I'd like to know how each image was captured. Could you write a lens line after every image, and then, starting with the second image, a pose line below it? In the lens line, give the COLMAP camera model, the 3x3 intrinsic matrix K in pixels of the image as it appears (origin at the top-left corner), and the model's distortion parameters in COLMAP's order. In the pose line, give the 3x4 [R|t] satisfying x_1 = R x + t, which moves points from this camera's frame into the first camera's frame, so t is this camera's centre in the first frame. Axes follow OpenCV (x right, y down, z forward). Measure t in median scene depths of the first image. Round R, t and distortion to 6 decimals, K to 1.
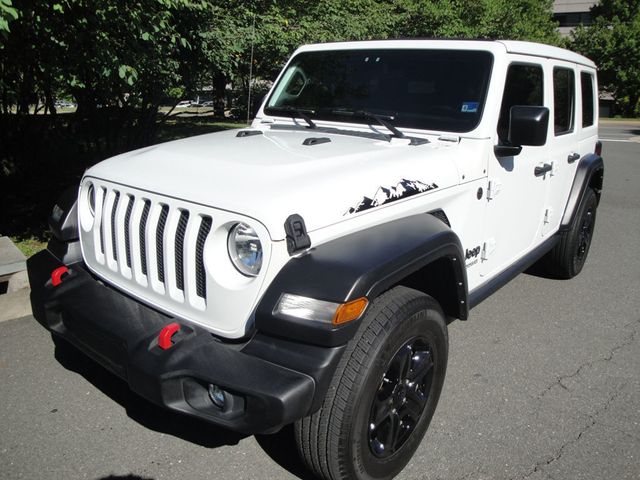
lens RADIAL K [[513.5, 0, 320.5], [0, 513.5, 238.9], [0, 0, 1]] dist [-0.123340, 0.079546]
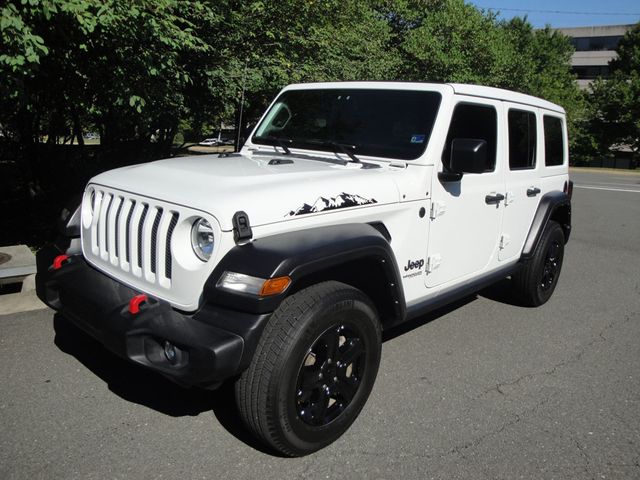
lens RADIAL K [[513.5, 0, 317.7], [0, 513.5, 241.7], [0, 0, 1]] dist [-0.123340, 0.079546]
pose [[0.998097, 0.044256, -0.042928, 0.127207], [-0.047338, 0.996160, -0.073651, 0.072008], [0.039504, 0.075543, 0.996360, -0.157779]]
